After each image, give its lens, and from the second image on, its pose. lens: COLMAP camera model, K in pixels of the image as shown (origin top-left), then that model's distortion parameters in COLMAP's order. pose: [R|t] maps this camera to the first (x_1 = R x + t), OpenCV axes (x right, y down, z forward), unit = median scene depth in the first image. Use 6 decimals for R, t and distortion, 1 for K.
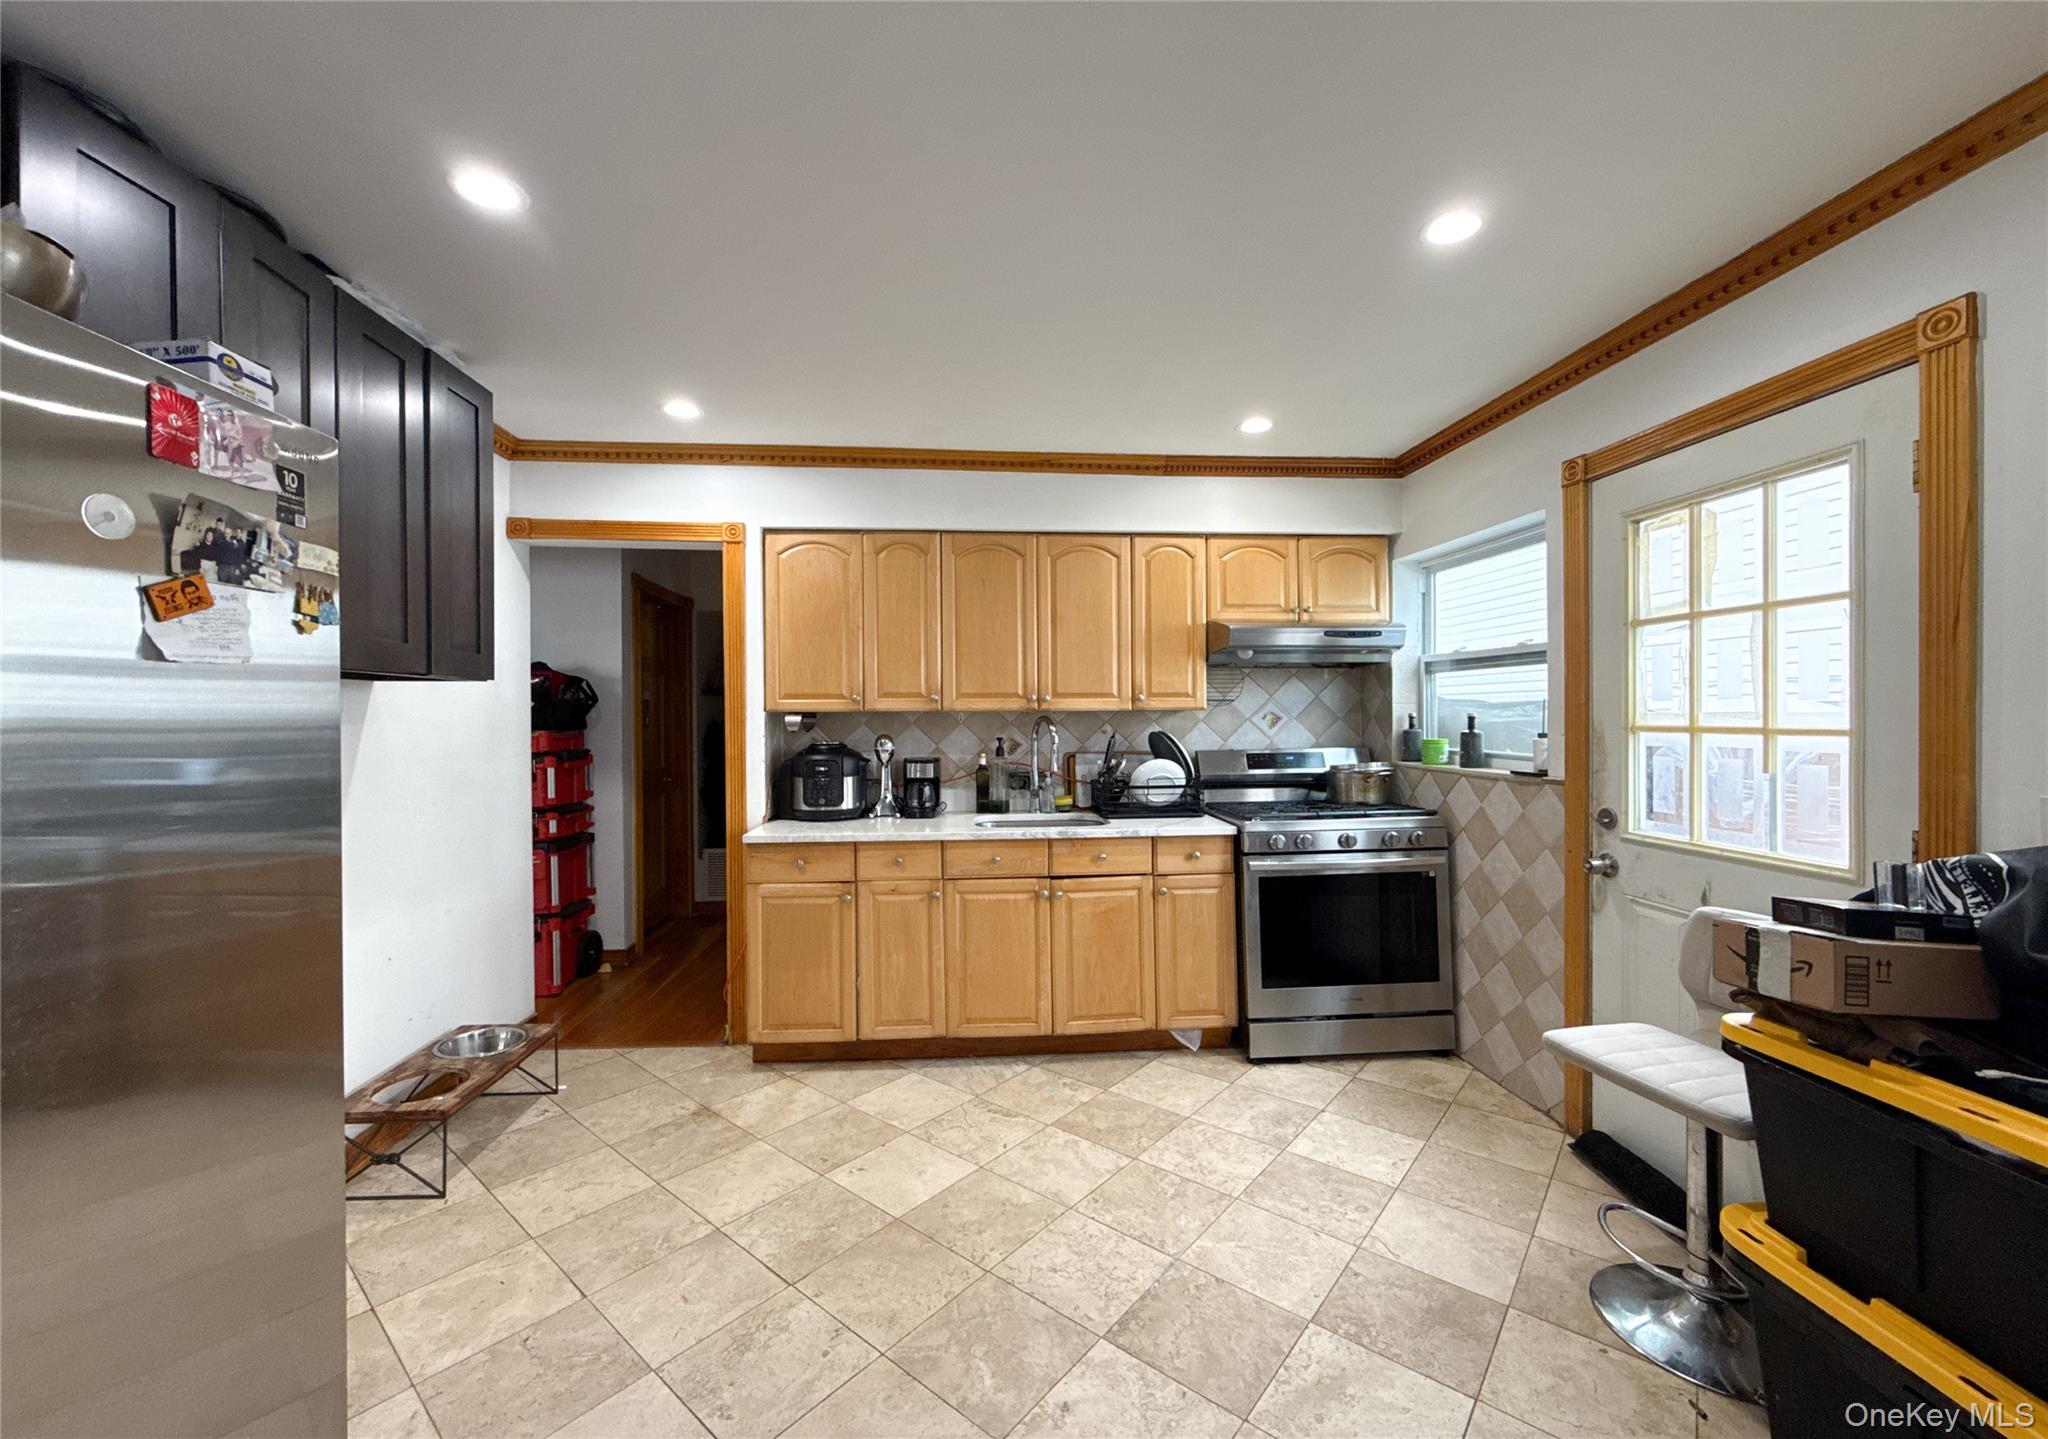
lens RADIAL K [[816.7, 0, 1025.1], [0, 816.7, 712.9], [0, 0, 1]] dist [0.001028, 0.000056]
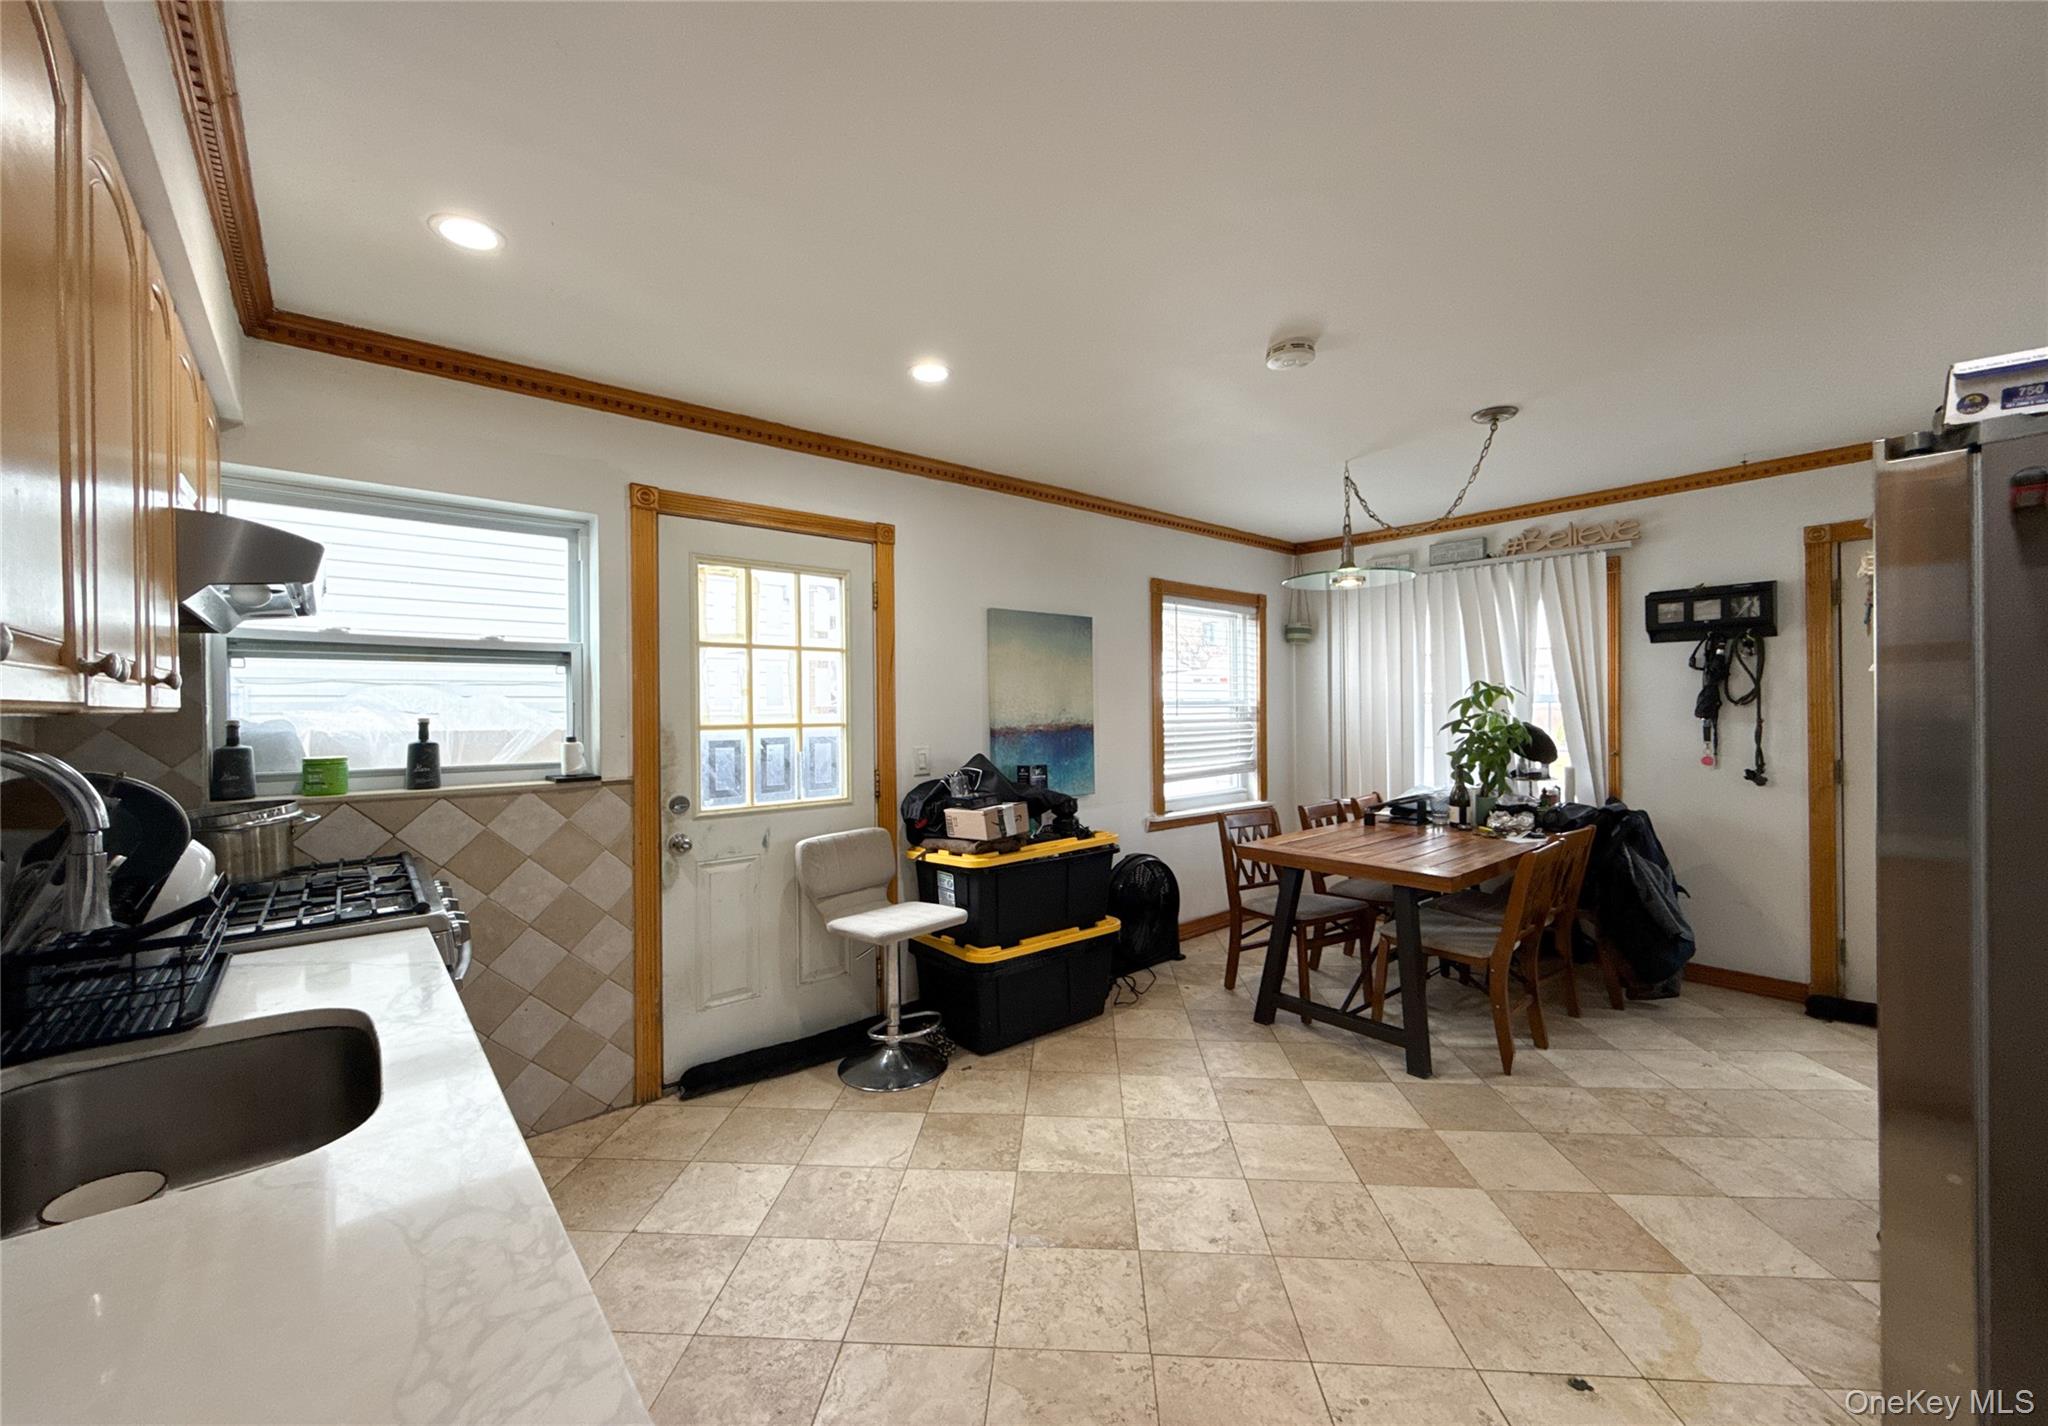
lens RADIAL K [[818.8, 0, 1026.1], [0, 818.8, 714.9], [0, 0, 1]] dist [-0.001796, -0.000088]
pose [[-0.592335, 0.005874, 0.805670, -0.537703], [0.010766, 0.999942, 0.000625, 0.004444], [-0.805620, 0.009044, -0.592364, 1.298390]]
